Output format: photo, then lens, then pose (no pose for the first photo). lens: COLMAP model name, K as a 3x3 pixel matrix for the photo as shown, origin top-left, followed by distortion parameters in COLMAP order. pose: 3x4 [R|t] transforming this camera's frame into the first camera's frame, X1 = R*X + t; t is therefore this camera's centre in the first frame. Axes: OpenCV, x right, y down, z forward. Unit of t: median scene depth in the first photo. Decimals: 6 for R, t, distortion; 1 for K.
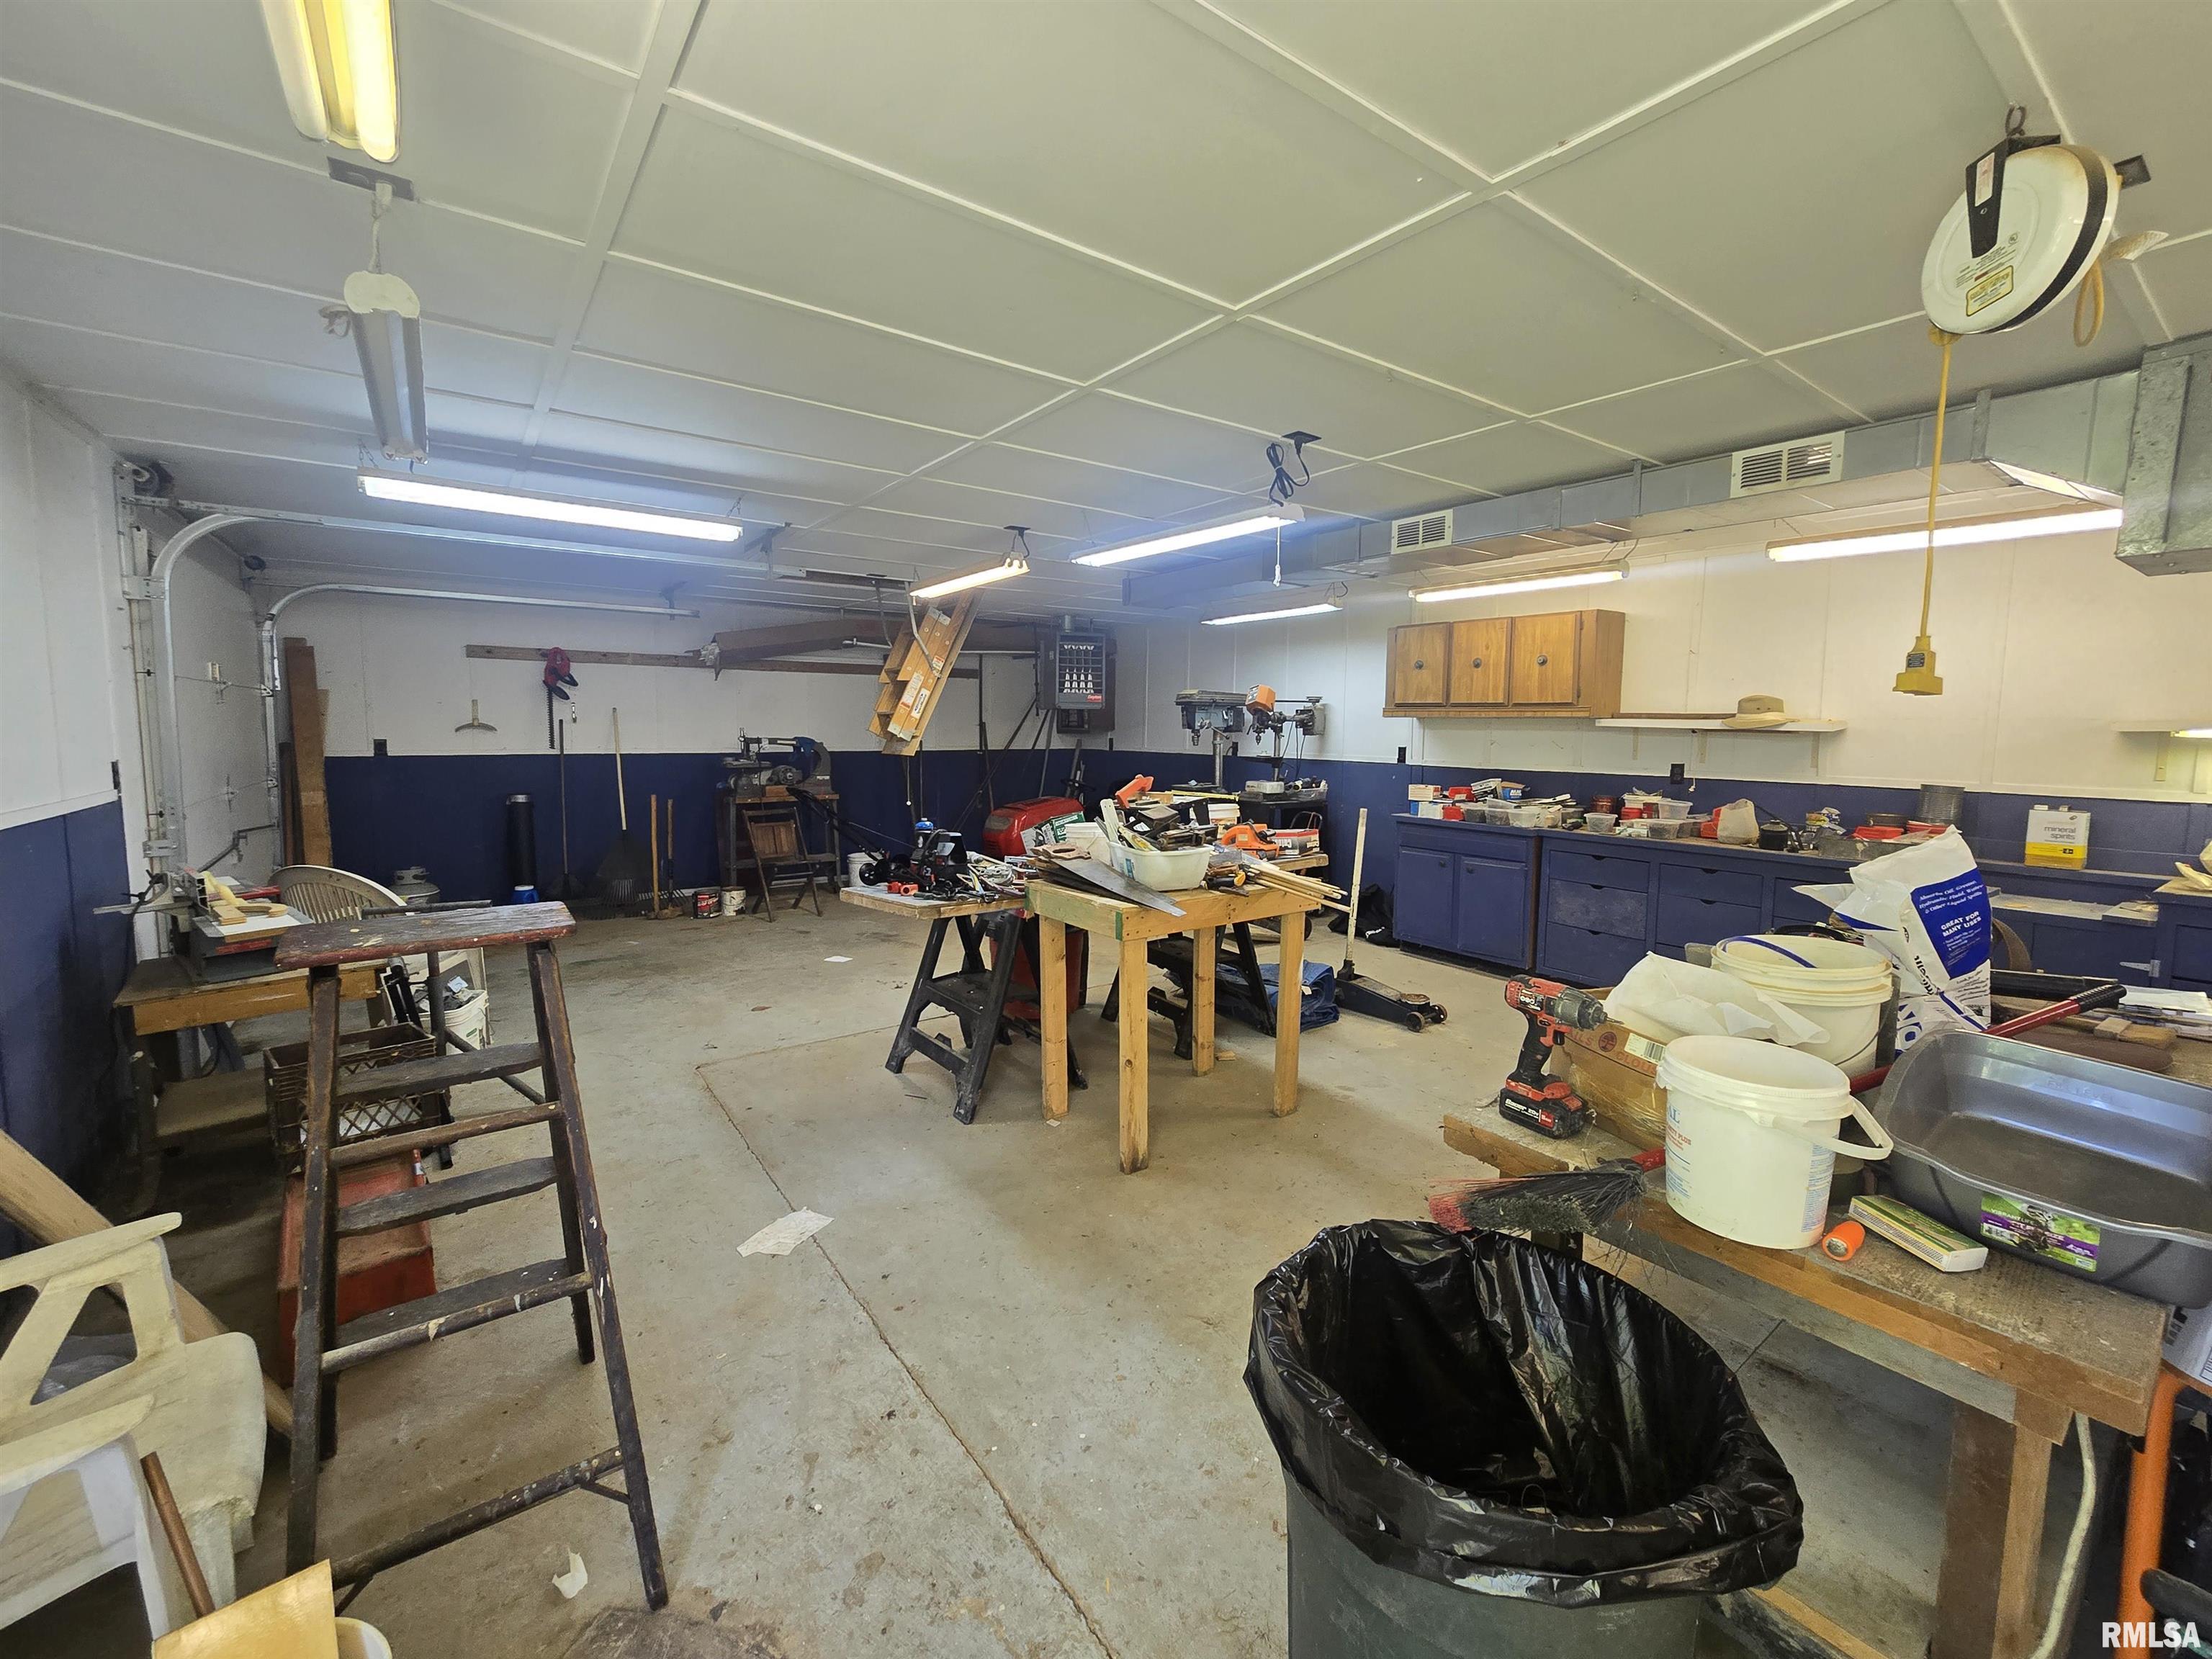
lens RADIAL K [[904.7, 0, 1102.6], [0, 904.7, 816.3], [0, 0, 1]] dist [-0.015242, 0.004653]
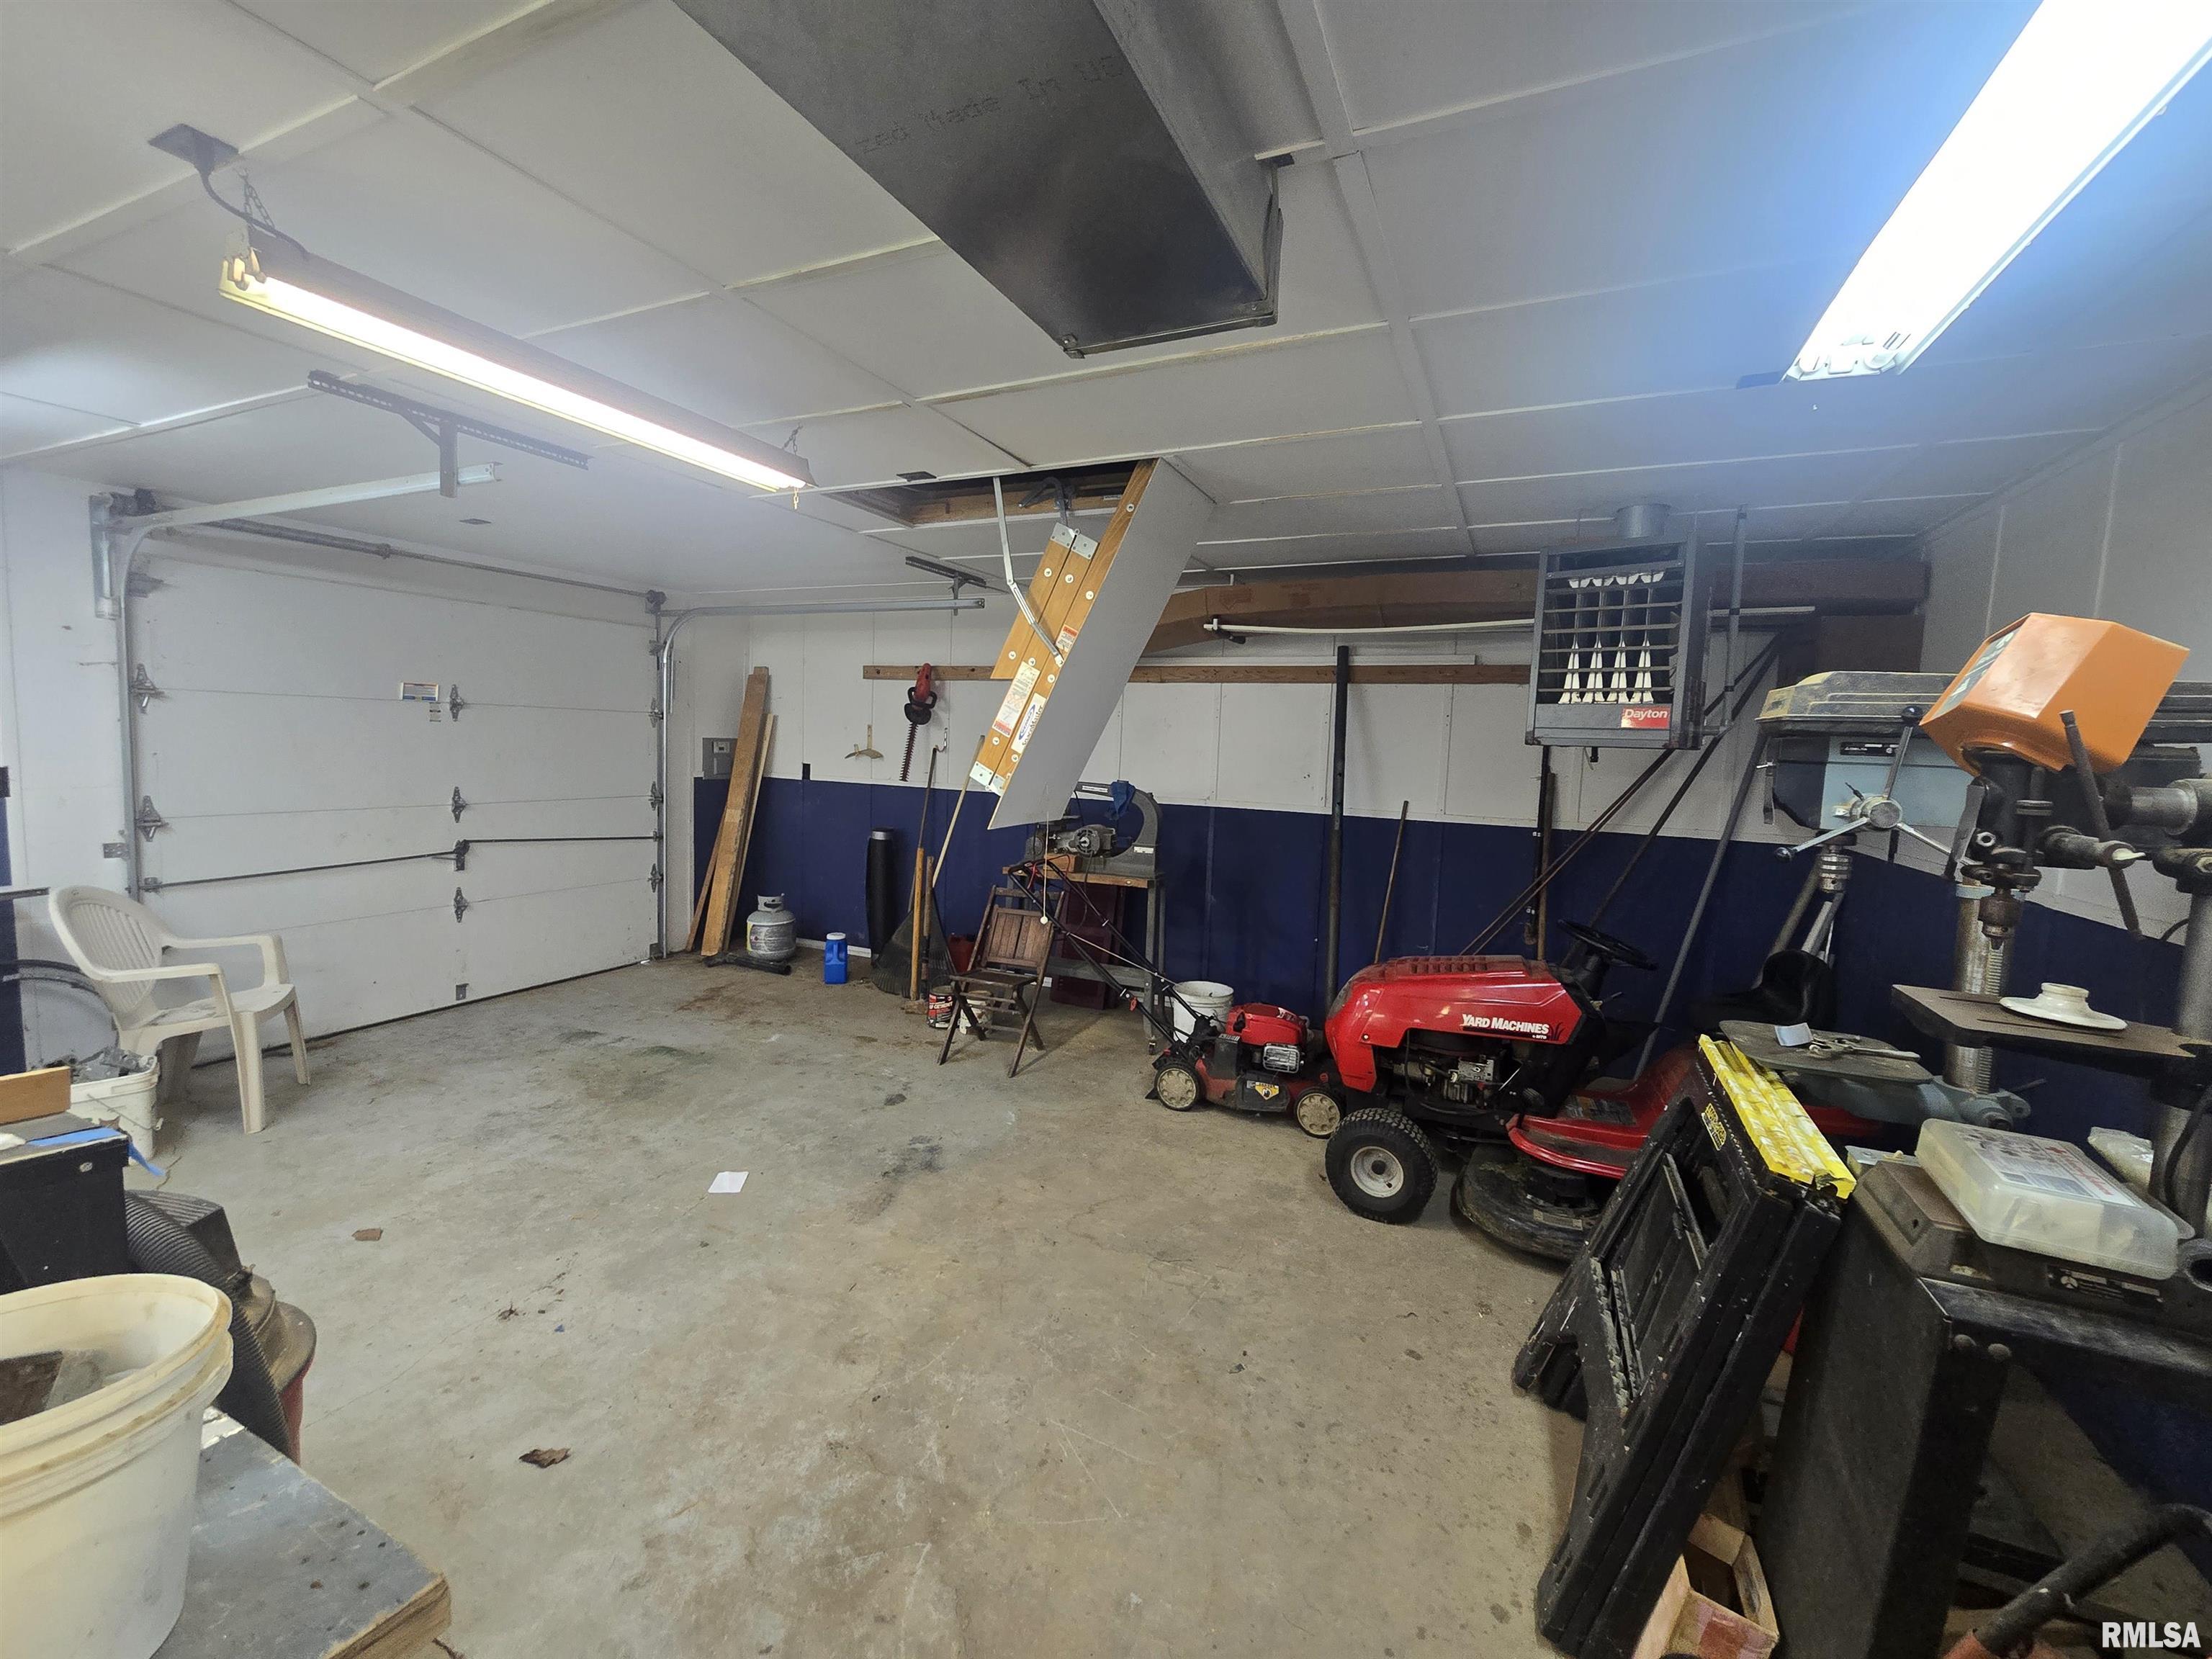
lens RADIAL K [[904.7, 0, 1102.6], [0, 904.7, 816.3], [0, 0, 1]] dist [-0.015242, 0.004653]
pose [[0.494870, 0.079830, -0.865292, 0.232159], [-0.119108, 0.992604, 0.023456, -0.085656], [0.860765, 0.091455, 0.500719, 0.742173]]
